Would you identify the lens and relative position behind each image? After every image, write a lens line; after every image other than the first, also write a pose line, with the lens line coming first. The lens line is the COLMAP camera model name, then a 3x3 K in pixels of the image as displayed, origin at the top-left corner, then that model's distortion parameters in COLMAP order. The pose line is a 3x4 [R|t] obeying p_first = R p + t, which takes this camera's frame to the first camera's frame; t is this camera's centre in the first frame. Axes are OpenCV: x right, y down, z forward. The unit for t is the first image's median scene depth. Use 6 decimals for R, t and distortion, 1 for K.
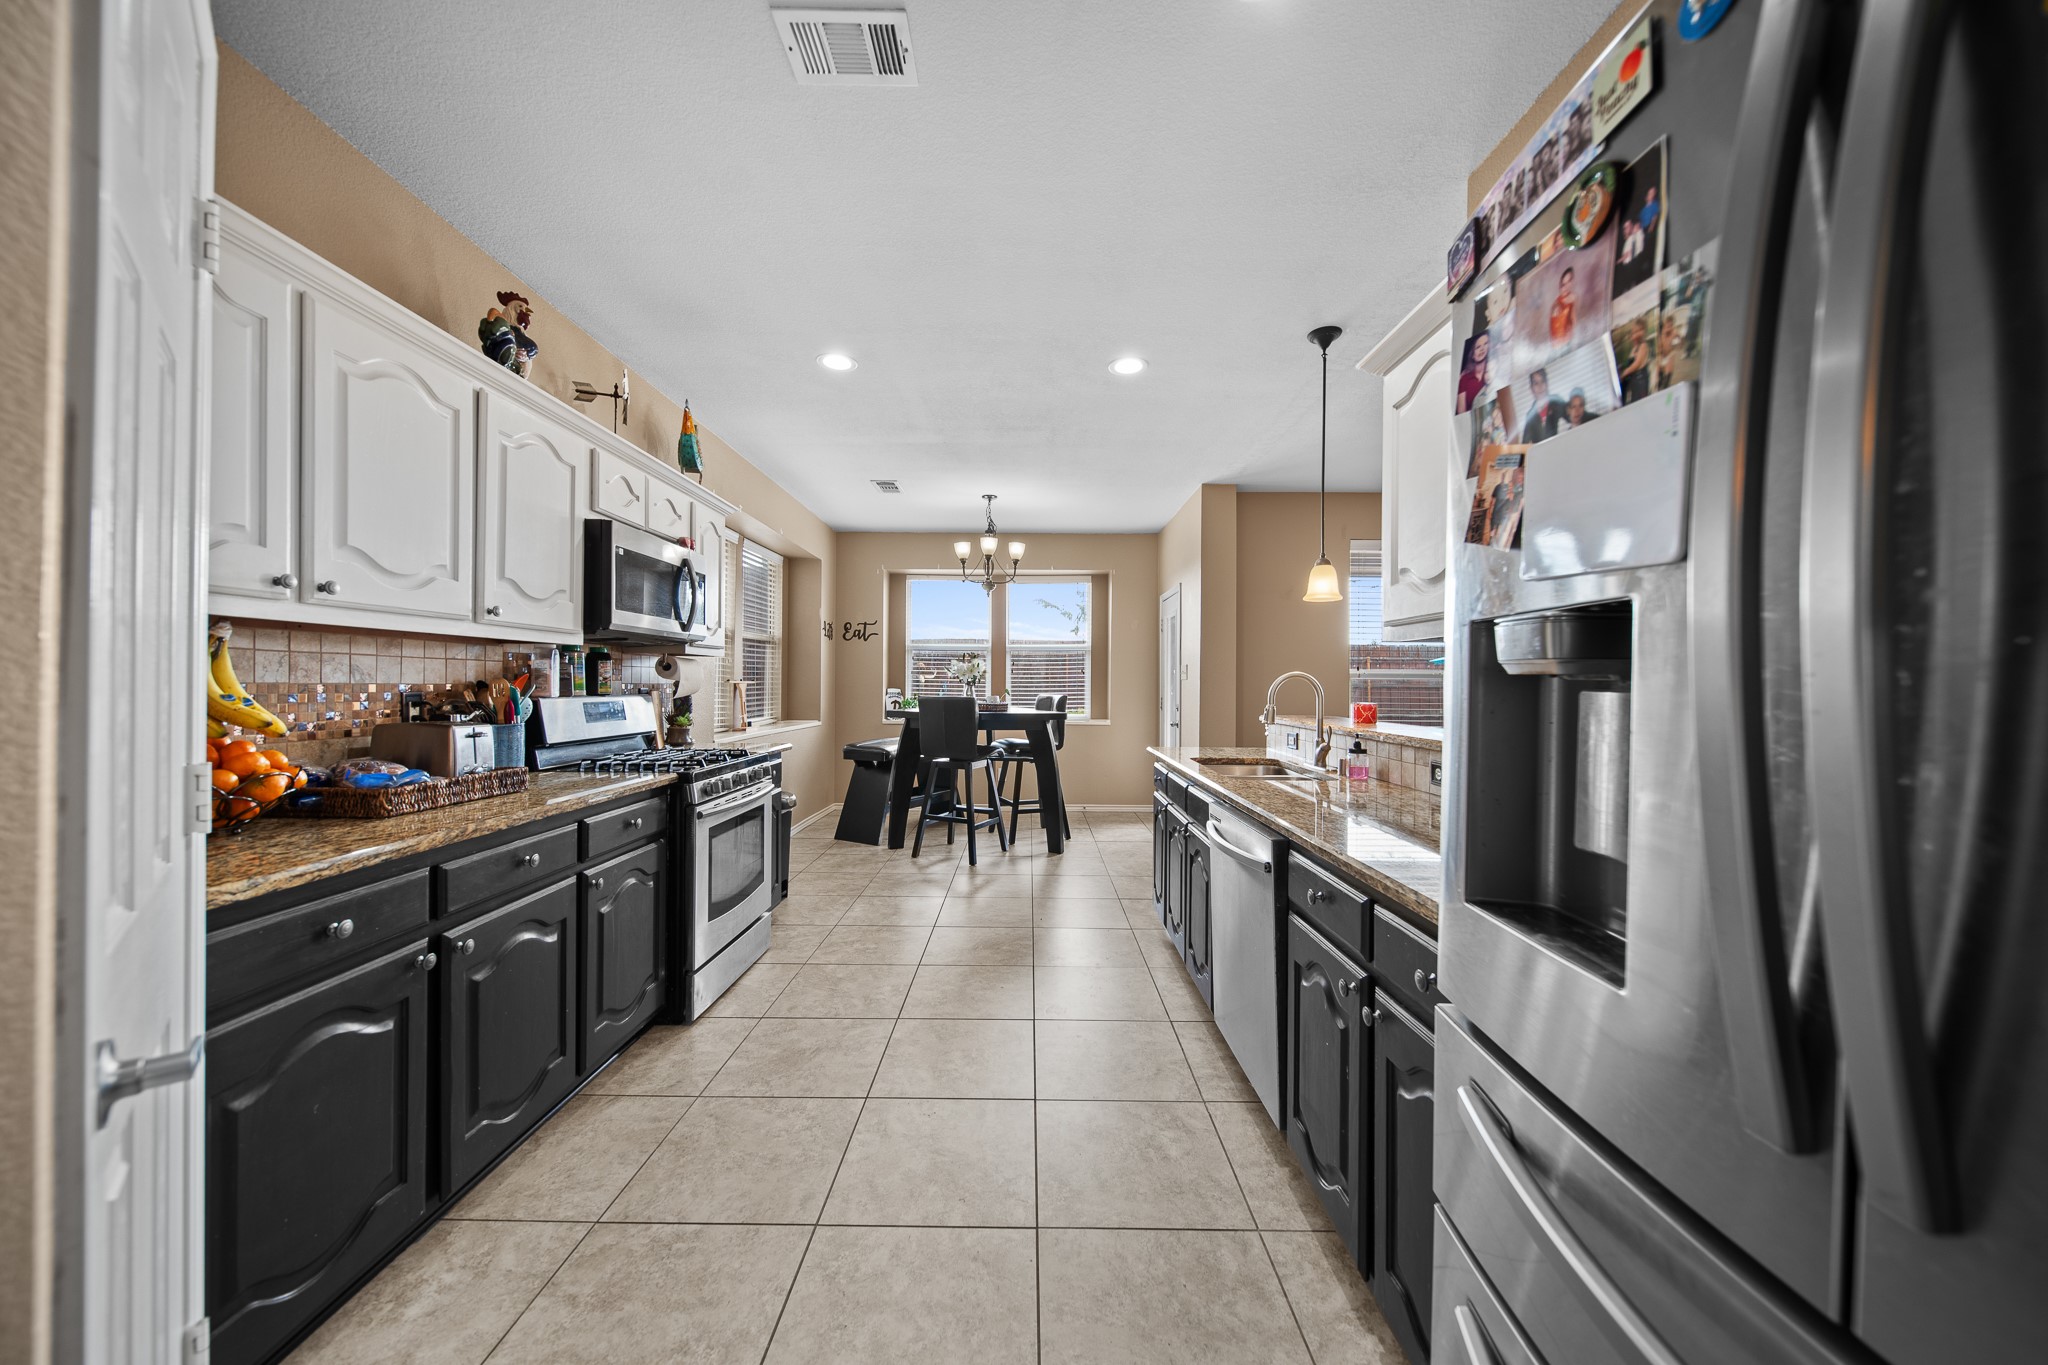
lens RADIAL K [[720.7, 0, 1055.0], [0, 720.7, 678.9], [0, 0, 1]] dist [-0.000019, -0.001590]
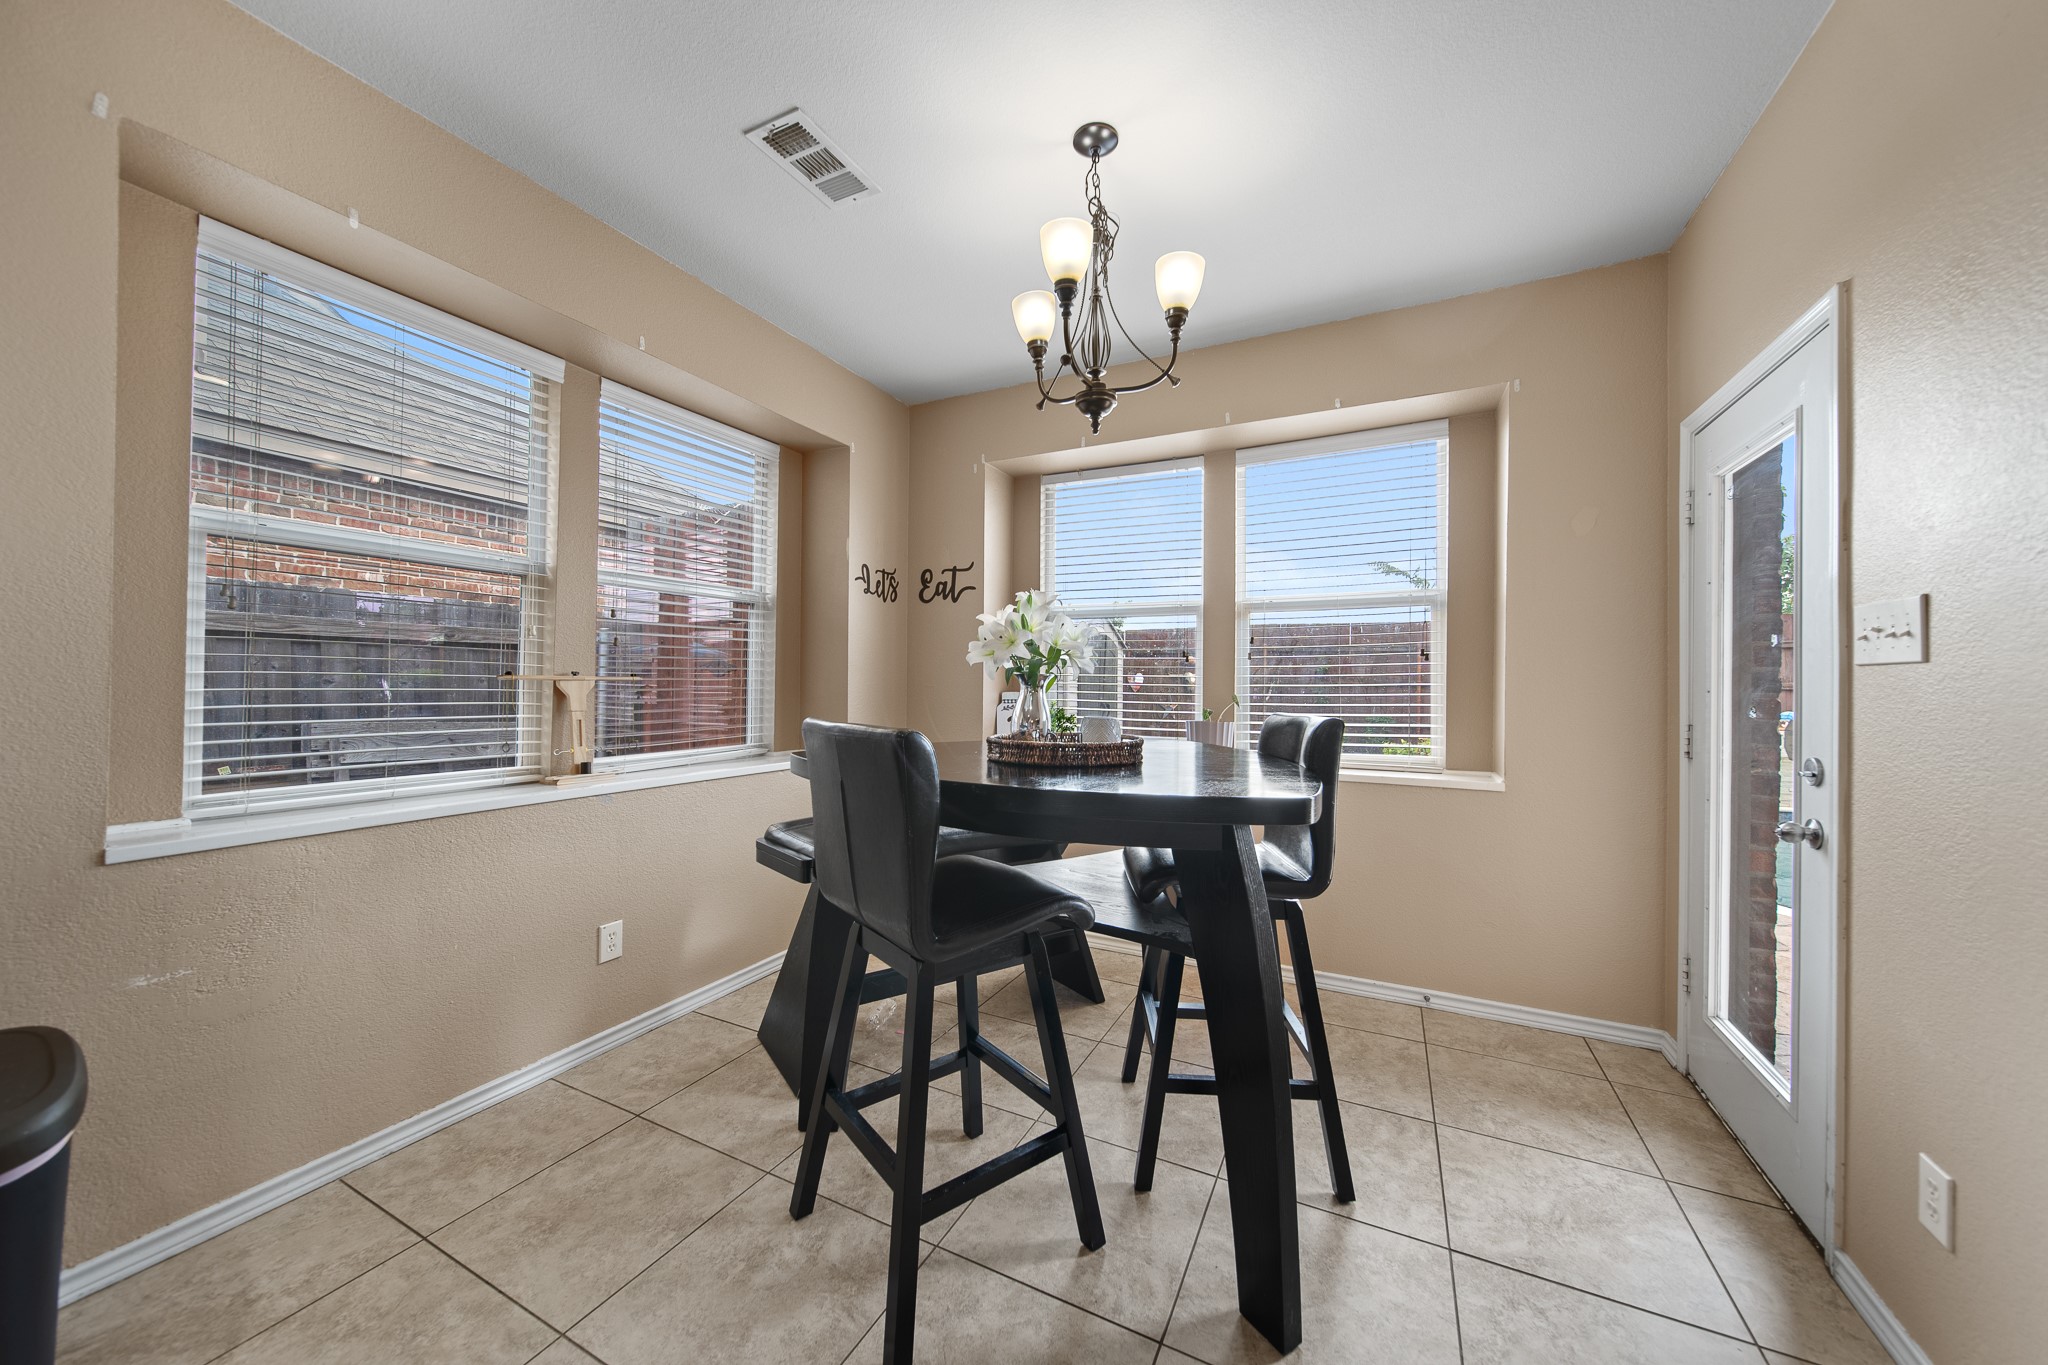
lens RADIAL K [[720.7, 0, 1028.4], [0, 720.7, 678.9], [0, 0, 1]] dist [-0.000019, -0.001590]
pose [[0.882072, -0.001111, -0.471112, 0.035128], [0.001102, 0.999999, -0.000295, 0.004163], [0.471112, -0.000259, 0.882073, 0.562760]]
